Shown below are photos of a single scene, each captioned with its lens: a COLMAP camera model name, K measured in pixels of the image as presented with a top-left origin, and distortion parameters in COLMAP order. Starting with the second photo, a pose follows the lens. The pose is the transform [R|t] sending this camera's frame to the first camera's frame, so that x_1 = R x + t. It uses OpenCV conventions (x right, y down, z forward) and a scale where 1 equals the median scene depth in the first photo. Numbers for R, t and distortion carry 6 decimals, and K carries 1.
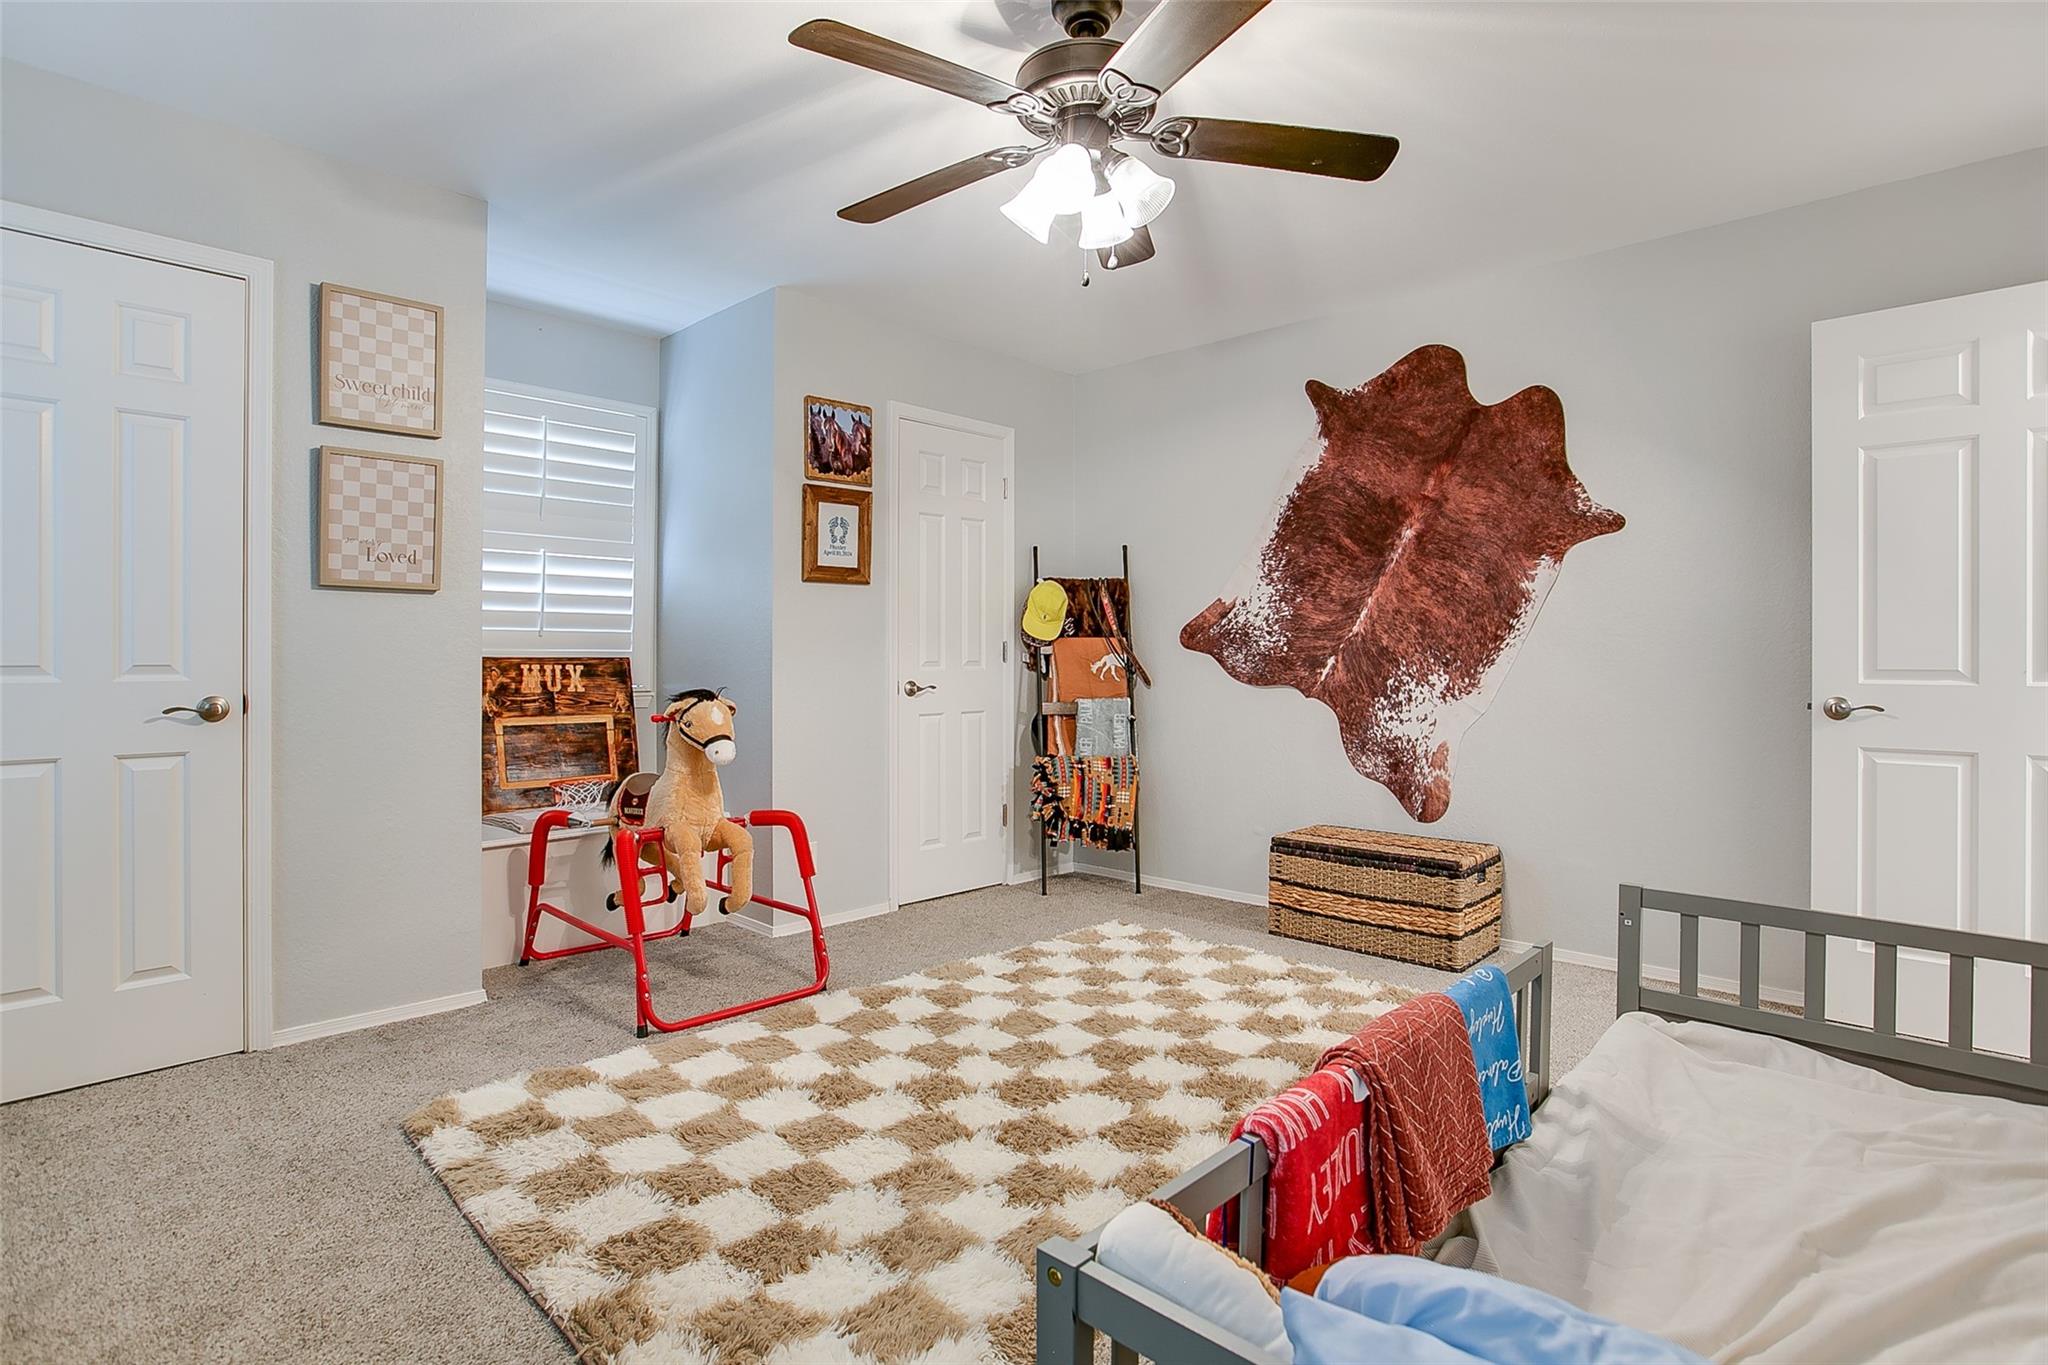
lens RADIAL K [[1041.8, 0, 1010.4], [0, 1041.8, 663.0], [0, 0, 1]] dist [-0.045387, 0.000250]
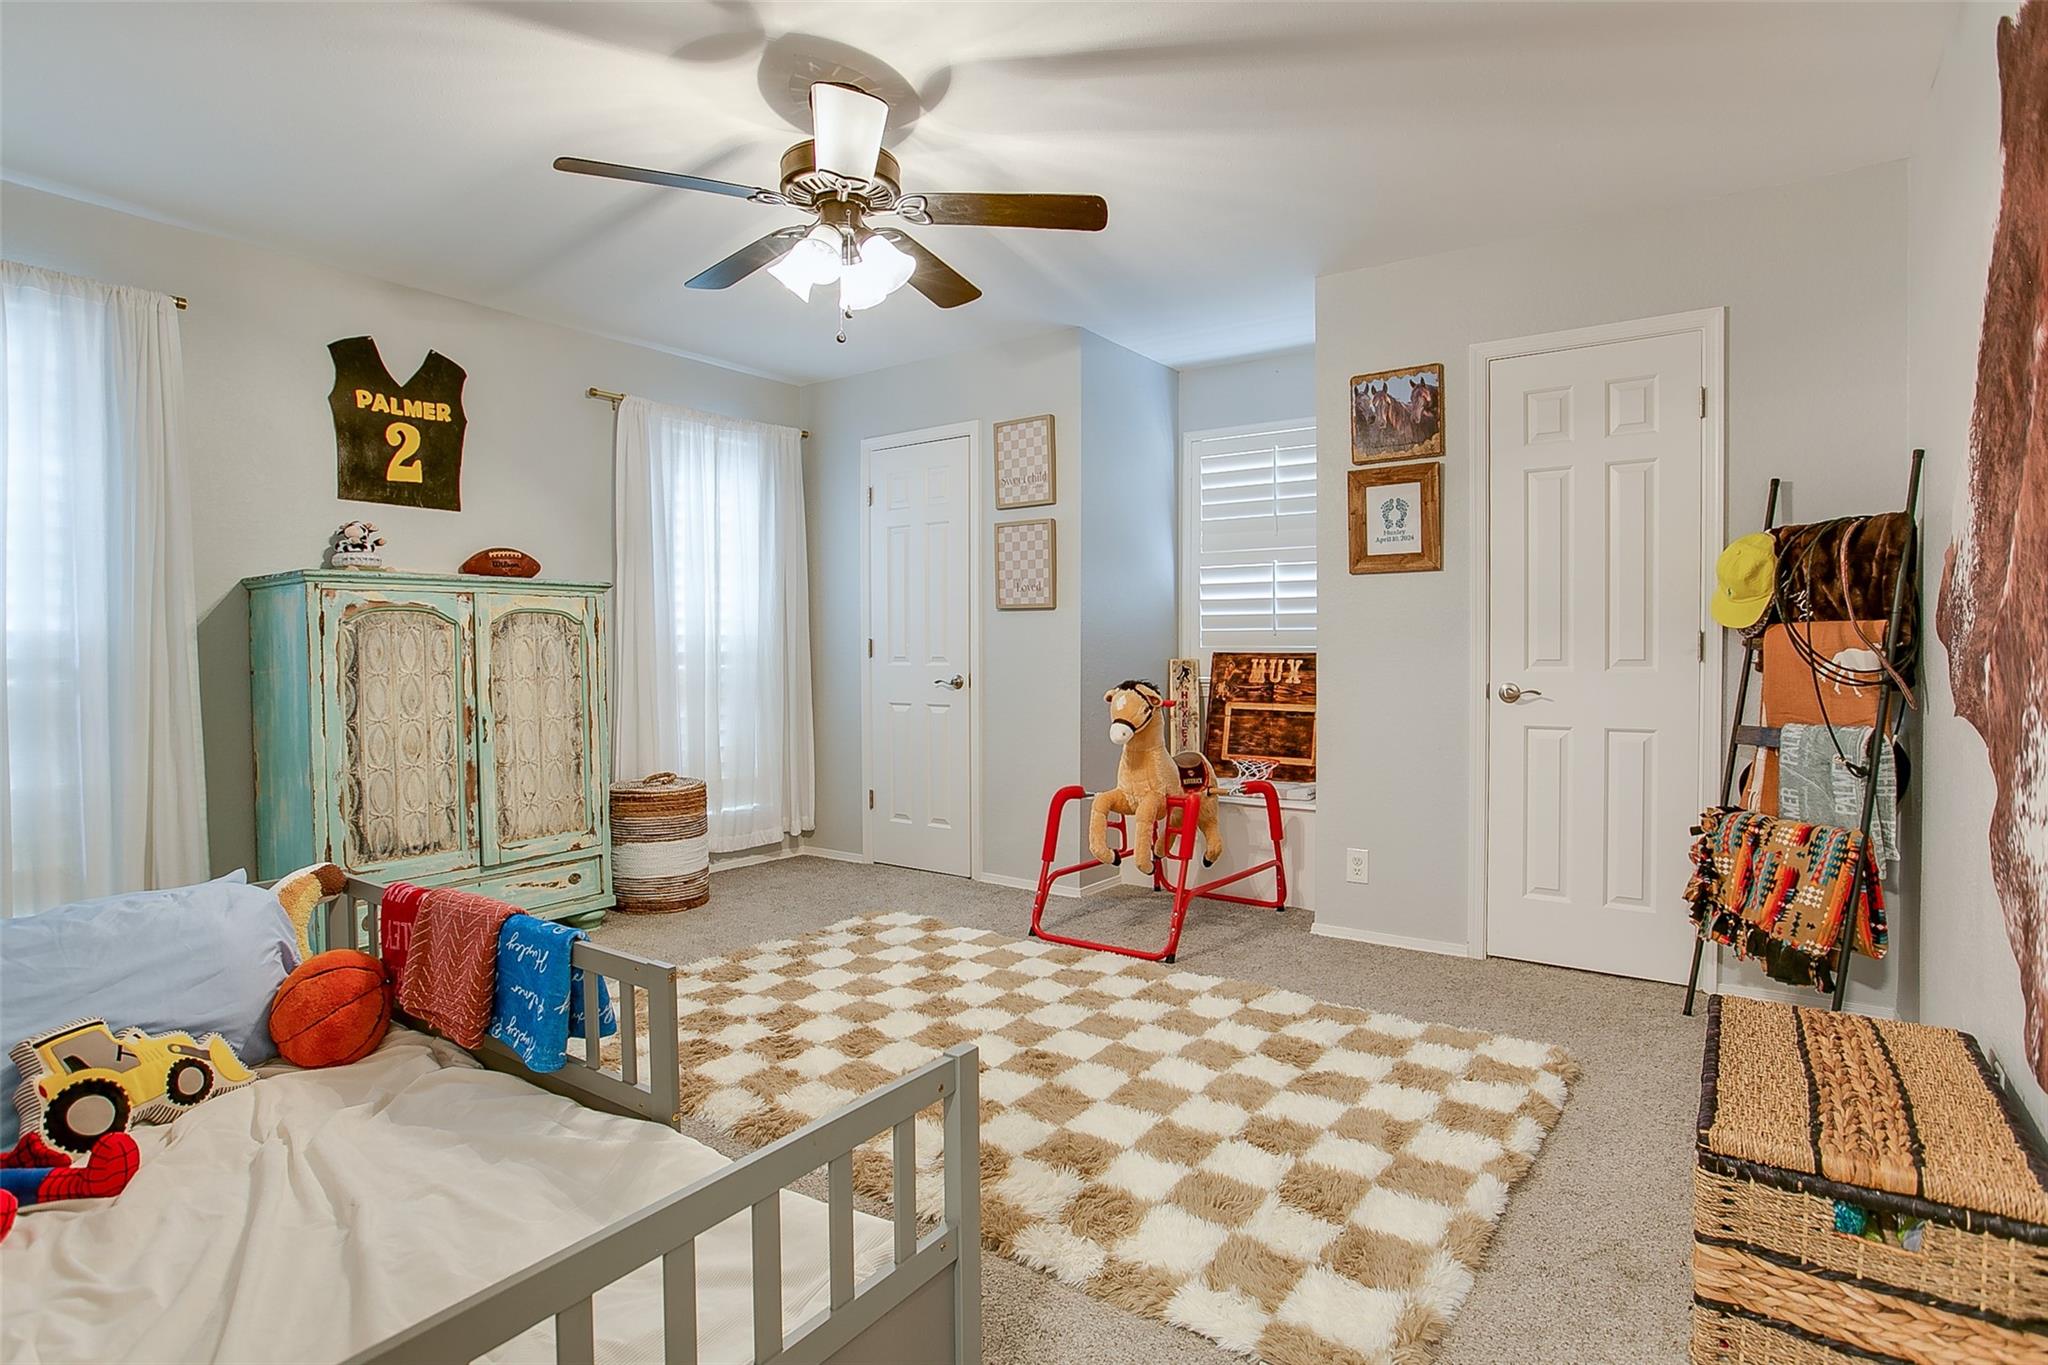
lens RADIAL K [[1041.8, 0, 1012.4], [0, 1041.8, 679.2], [0, 0, 1]] dist [-0.045387, 0.000250]
pose [[0.148264, 0.027408, -0.988568, 0.677559], [-0.005240, 0.999624, 0.026929, -0.005943], [0.988934, 0.001188, 0.148352, 0.537277]]
